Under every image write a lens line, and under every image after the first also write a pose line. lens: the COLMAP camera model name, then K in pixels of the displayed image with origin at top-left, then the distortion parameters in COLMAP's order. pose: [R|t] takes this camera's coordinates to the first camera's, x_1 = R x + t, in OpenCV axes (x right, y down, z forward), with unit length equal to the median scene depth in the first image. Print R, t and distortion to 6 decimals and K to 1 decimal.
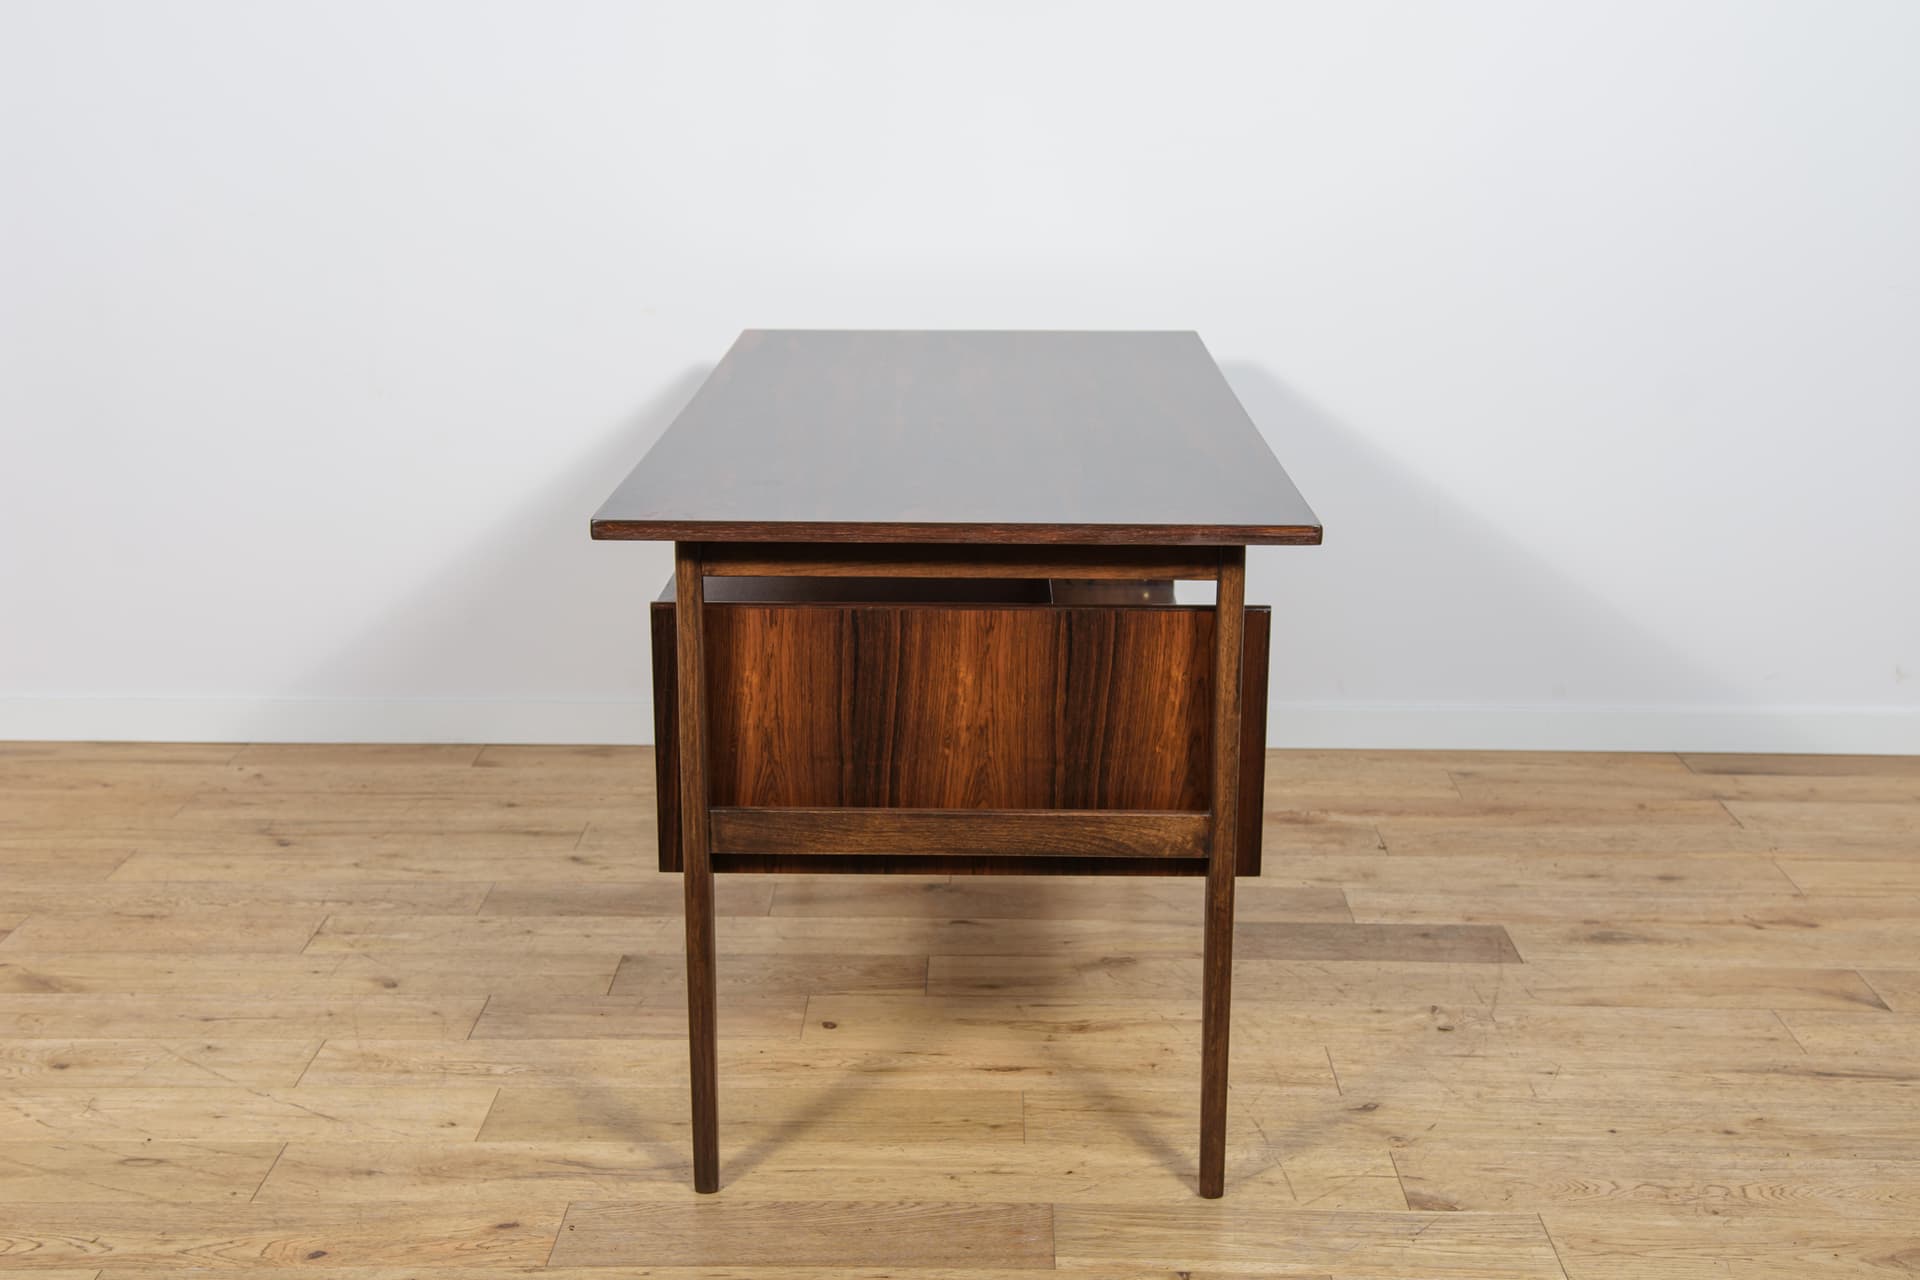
lens RADIAL K [[2332.3, 0, 985.6], [0, 2332.3, 653.9], [0, 0, 1]] dist [0.042655, 0.000000]
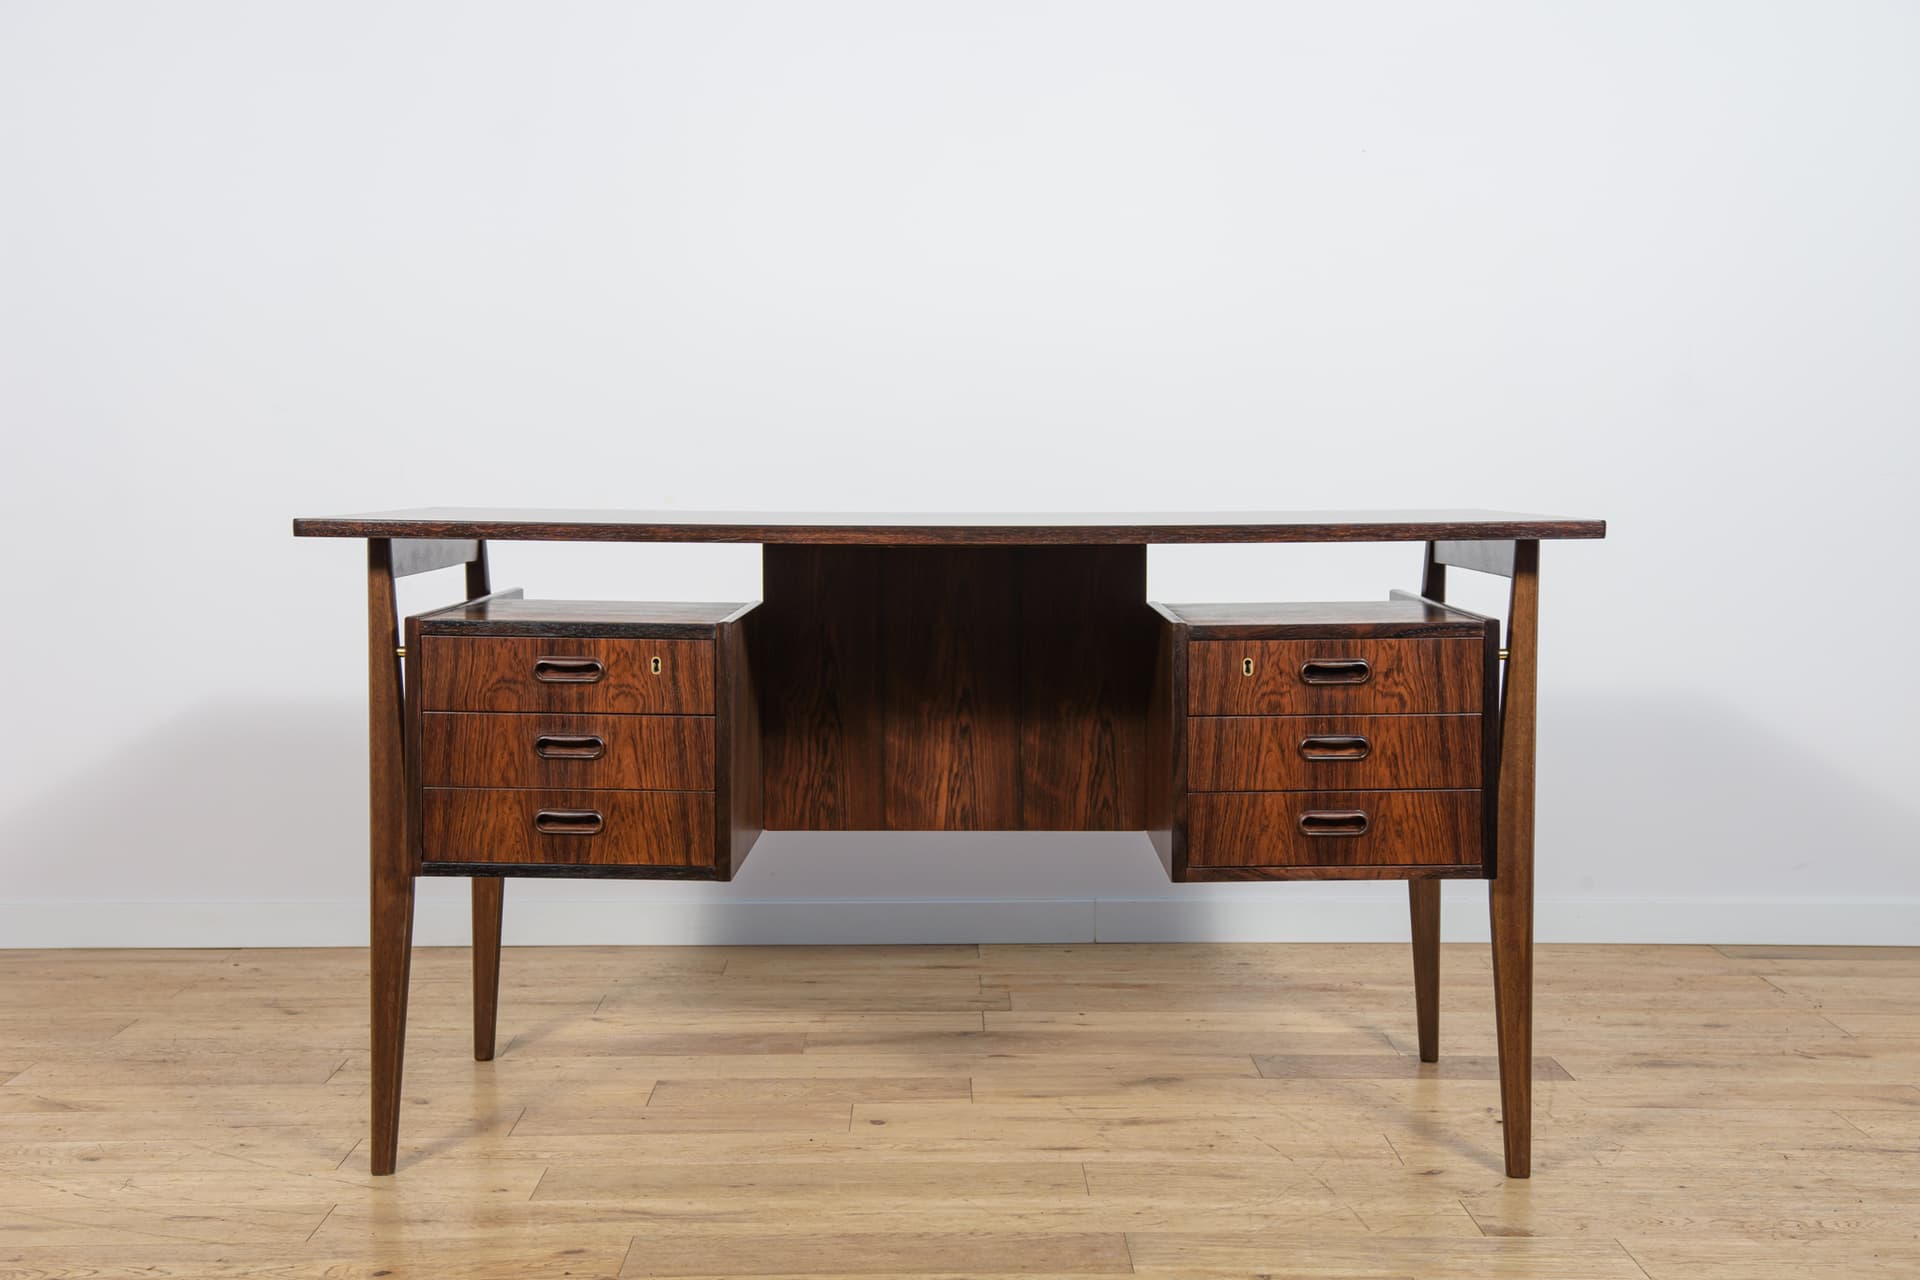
lens RADIAL K [[2529.4, 0, 980.5], [0, 2529.4, 663.3], [0, 0, 1]] dist [0.077803, 0.000000]
pose [[0.999668, -0.005641, 0.025159, -0.050081], [0.010335, 0.981623, -0.190551, 0.176075], [-0.023622, 0.190747, 0.981355, -0.084913]]
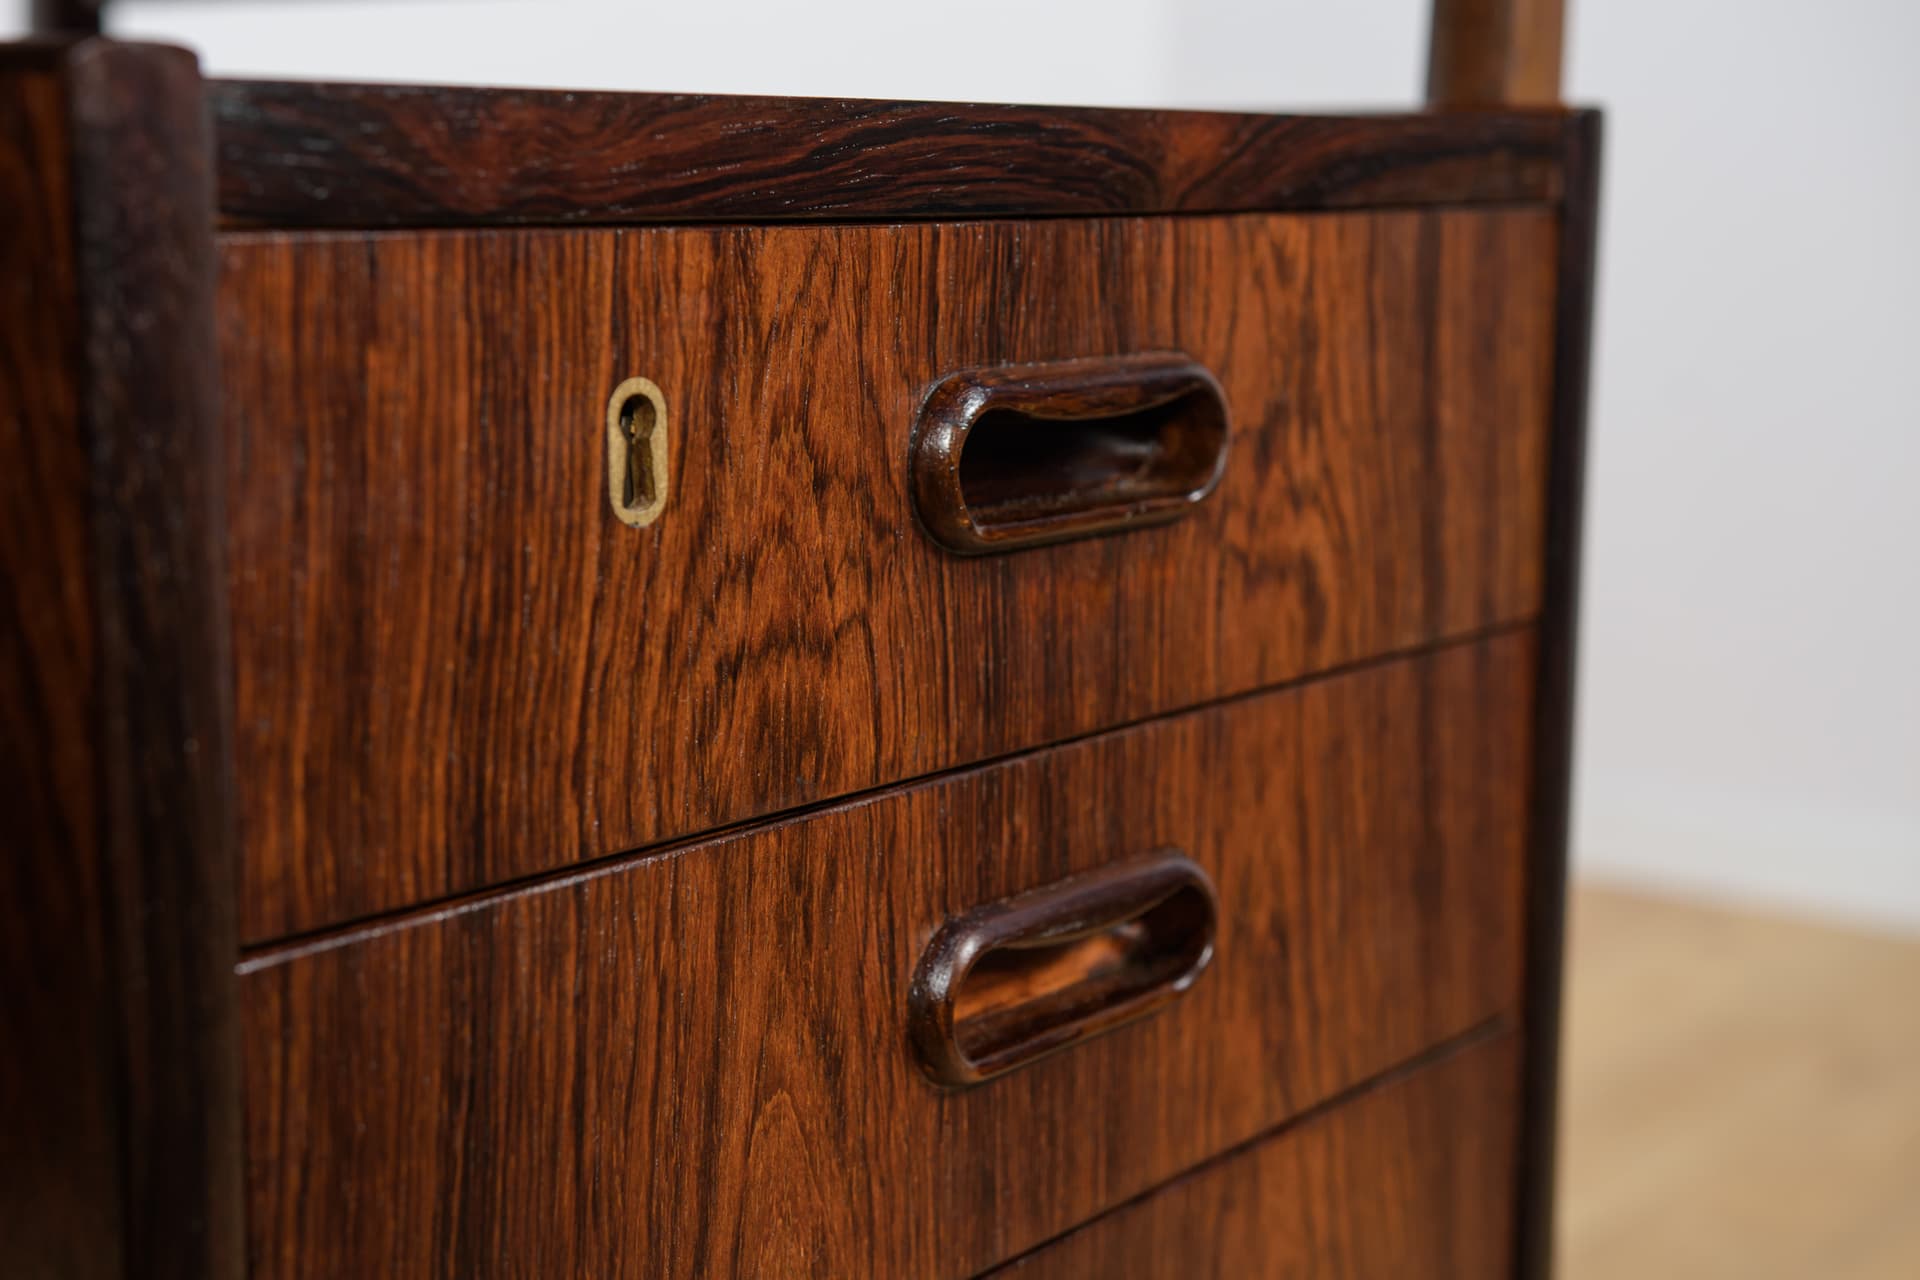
lens RADIAL K [[2802.2, 0, 960.6], [0, 2802.2, 634.6], [0, 0, 1]] dist [-0.001812, 0.000000]
pose [[0.608157, -0.120027, 0.784690, -0.015754], [0.203335, 0.979078, -0.007830, 0.003436], [-0.767333, 0.164317, 0.619839, 0.787496]]
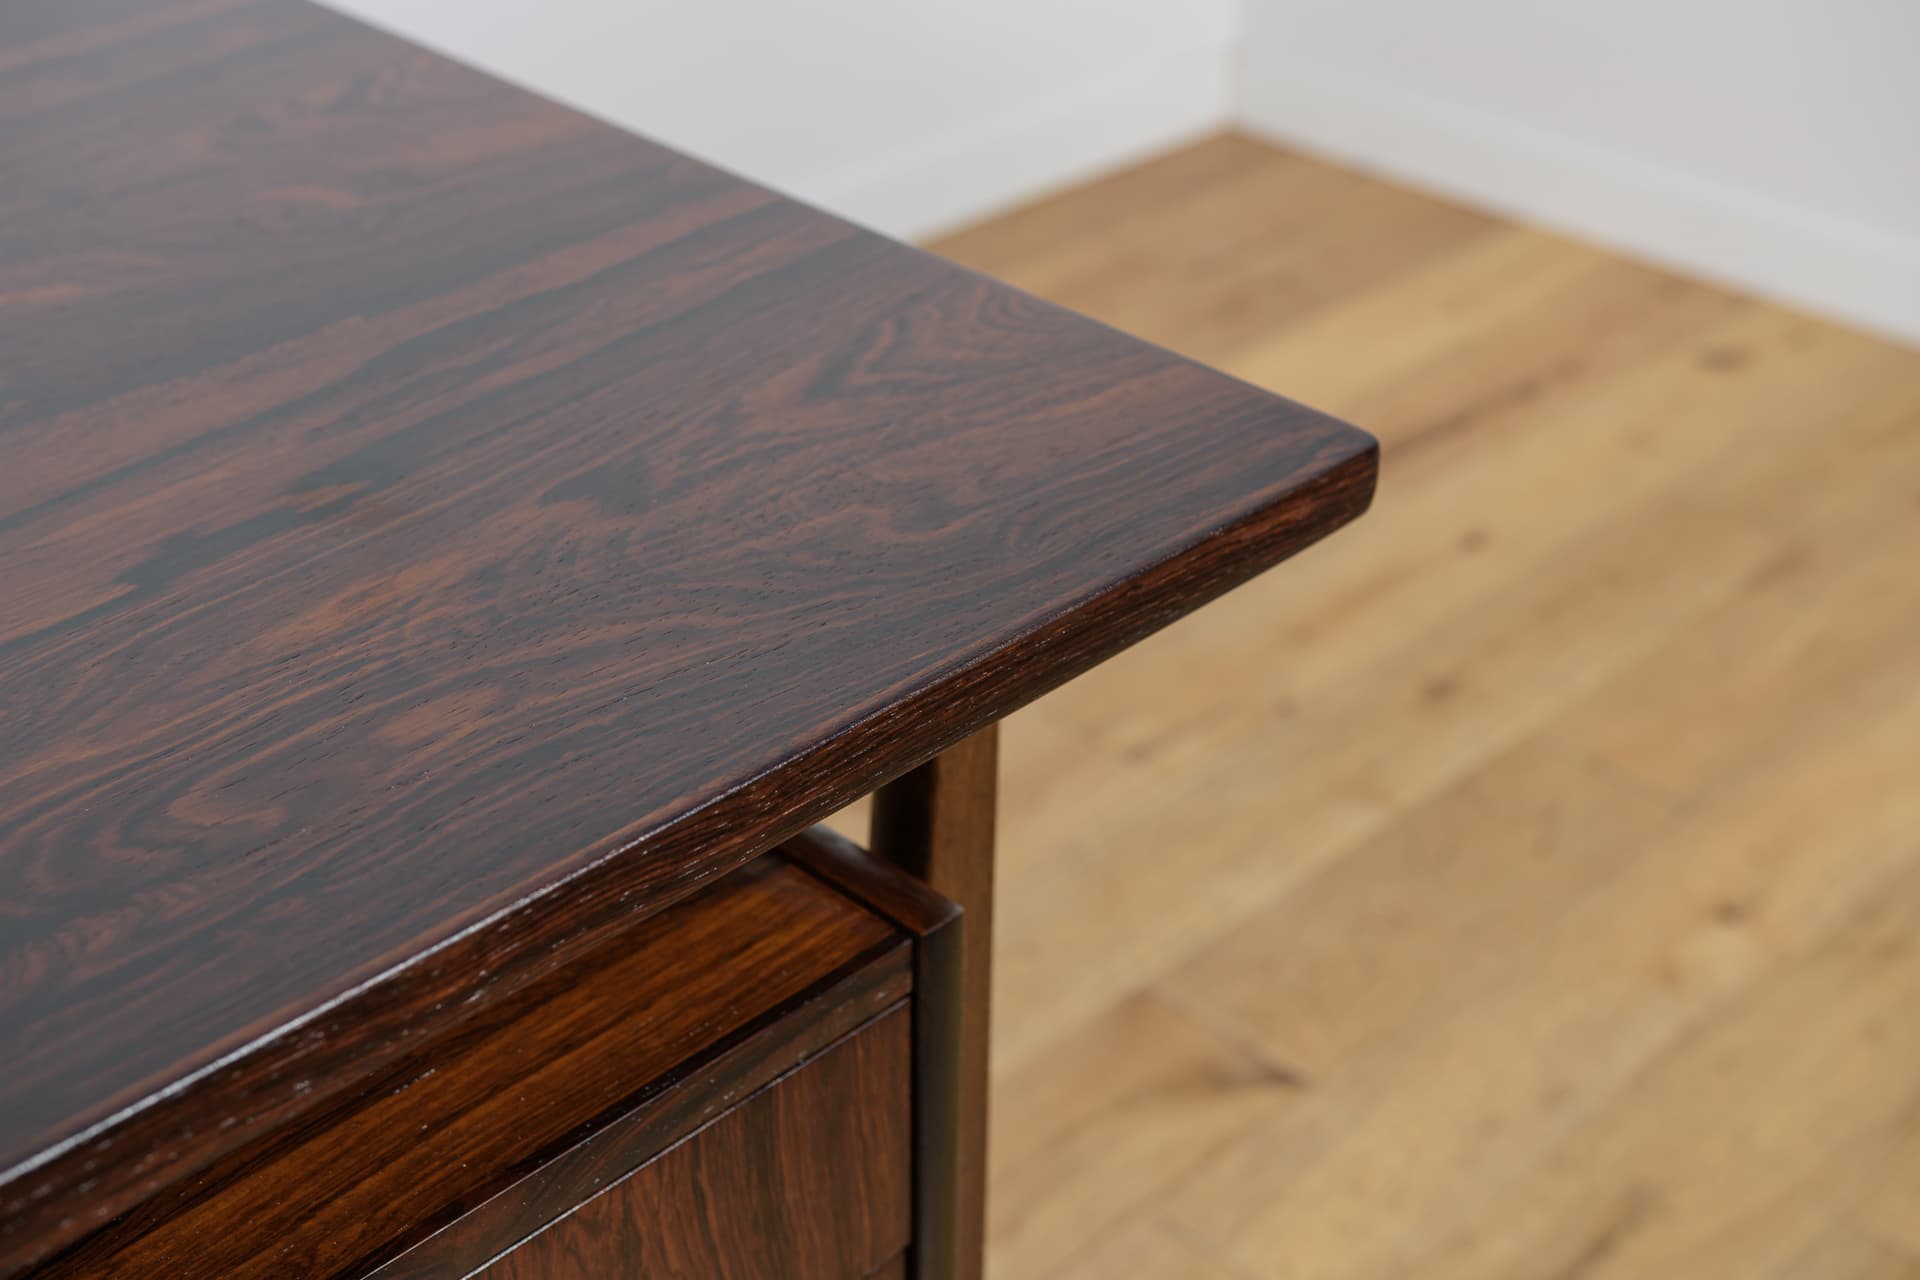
lens RADIAL K [[2855.0, 0, 961.9], [0, 2855.0, 637.4], [0, 0, 1]] dist [0.107821, 0.000000]
pose [[0.685455, -0.369486, 0.627401, 0.026188], [0.177908, 0.920551, 0.347756, -0.135260], [-0.706046, -0.126752, 0.696730, 0.698432]]
